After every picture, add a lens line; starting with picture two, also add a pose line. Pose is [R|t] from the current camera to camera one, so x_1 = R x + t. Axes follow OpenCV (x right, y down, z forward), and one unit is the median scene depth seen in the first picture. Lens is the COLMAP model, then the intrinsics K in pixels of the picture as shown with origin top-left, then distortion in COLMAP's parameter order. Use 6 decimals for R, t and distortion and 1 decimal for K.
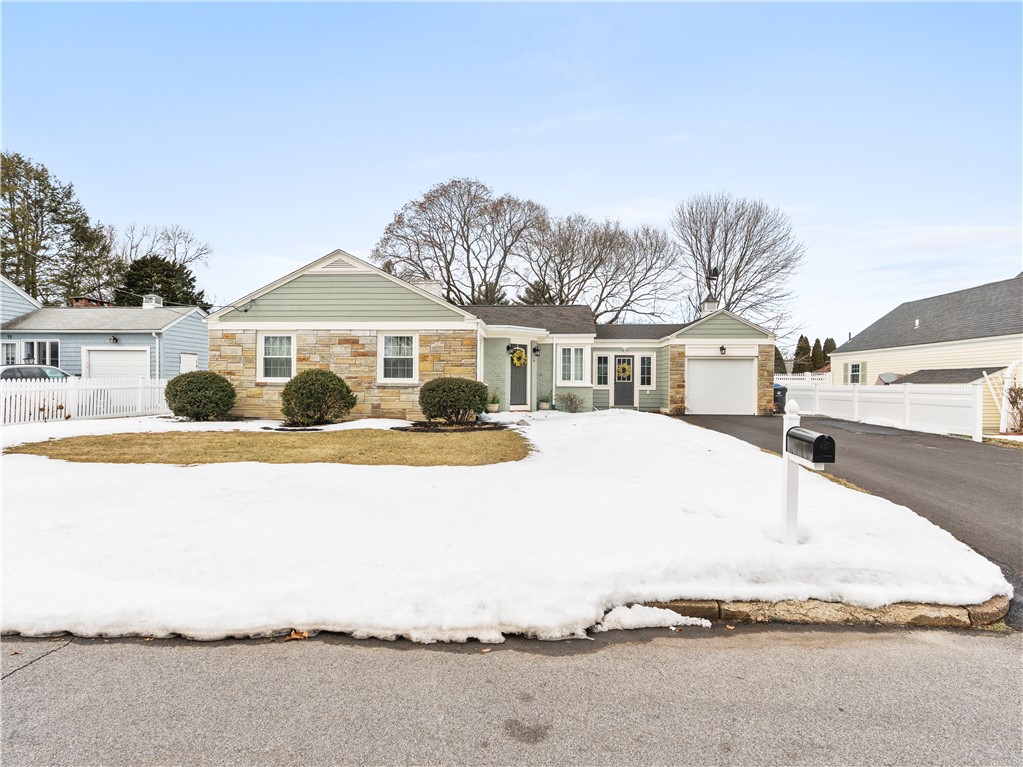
lens RADIAL K [[527.5, 0, 511.5], [0, 527.5, 383.5], [0, 0, 1]] dist [-0.010739, 0.002216]
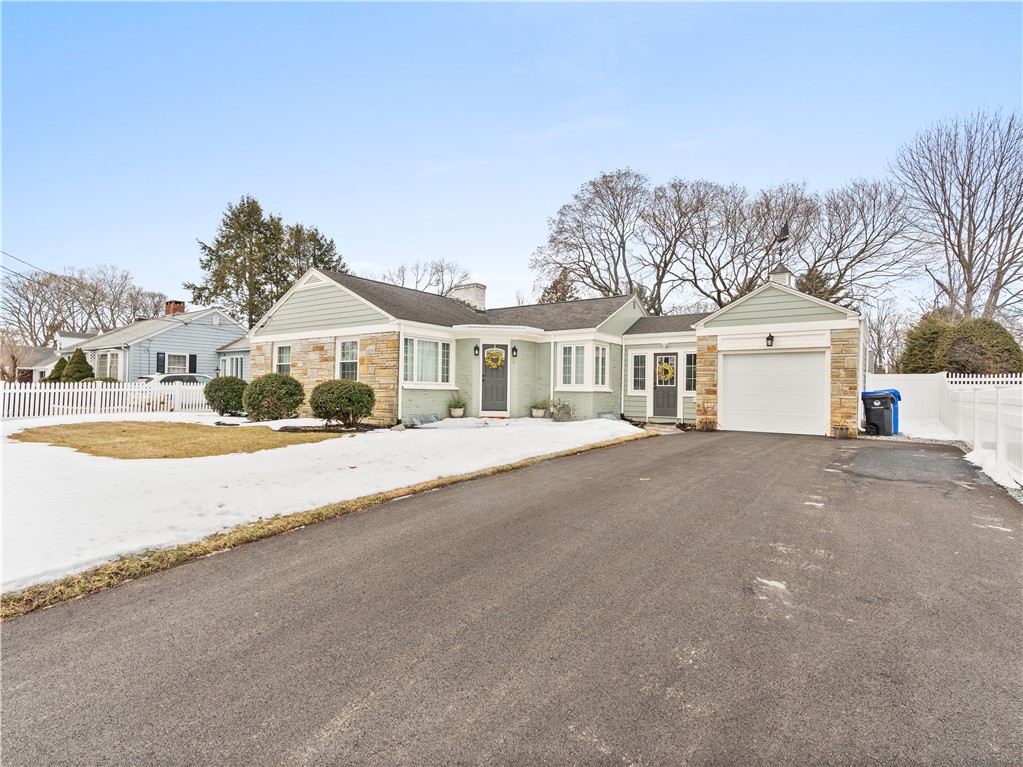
lens RADIAL K [[527.5, 0, 511.5], [0, 527.5, 383.5], [0, 0, 1]] dist [-0.010739, 0.002216]
pose [[0.838556, -0.003001, -0.544807, 0.493665], [-0.006145, 0.999869, -0.014965, 0.006333], [0.544780, 0.015897, 0.838428, 0.230608]]
